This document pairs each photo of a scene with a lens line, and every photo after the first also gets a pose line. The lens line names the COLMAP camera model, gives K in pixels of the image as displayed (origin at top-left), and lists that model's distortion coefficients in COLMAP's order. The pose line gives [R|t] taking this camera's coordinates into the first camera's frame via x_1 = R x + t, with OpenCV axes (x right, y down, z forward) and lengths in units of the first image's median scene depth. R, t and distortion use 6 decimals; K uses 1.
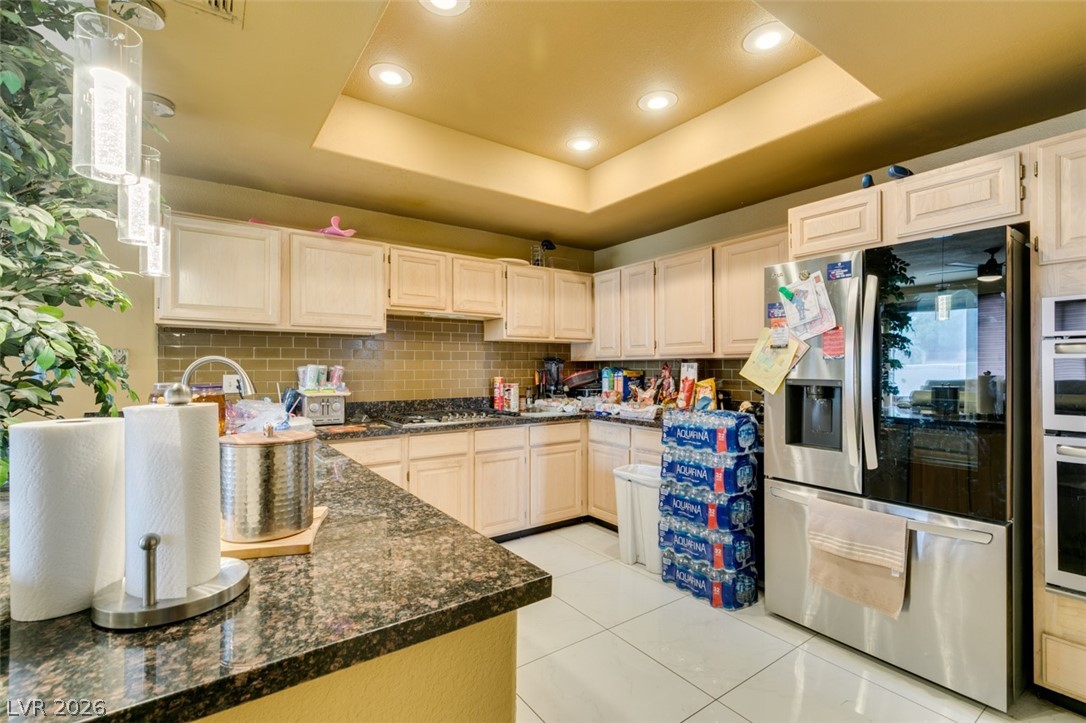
lens RADIAL K [[487.2, 0, 544.5], [0, 487.2, 363.4], [0, 0, 1]] dist [0.004432, -0.001756]
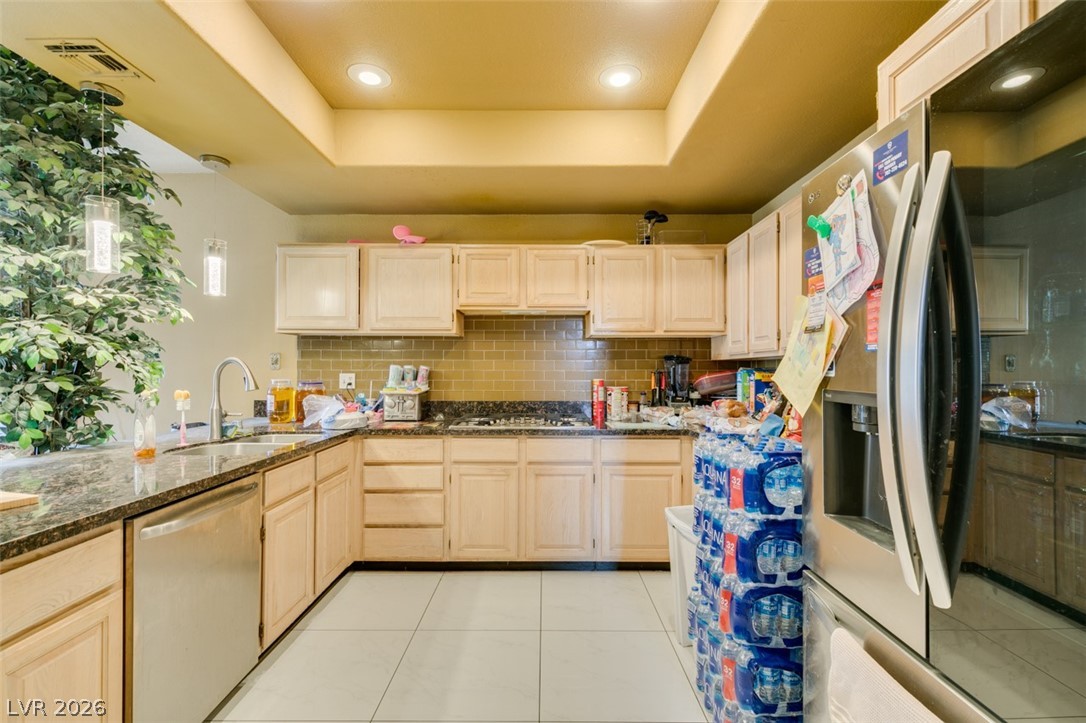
lens RADIAL K [[487.2, 0, 544.5], [0, 487.2, 364.7], [0, 0, 1]] dist [0.004432, -0.001756]
pose [[0.809677, -0.001823, -0.586873, 0.388259], [0.002179, 0.999998, -0.000100, 0.002695], [0.586872, -0.001198, 0.809679, 0.275113]]
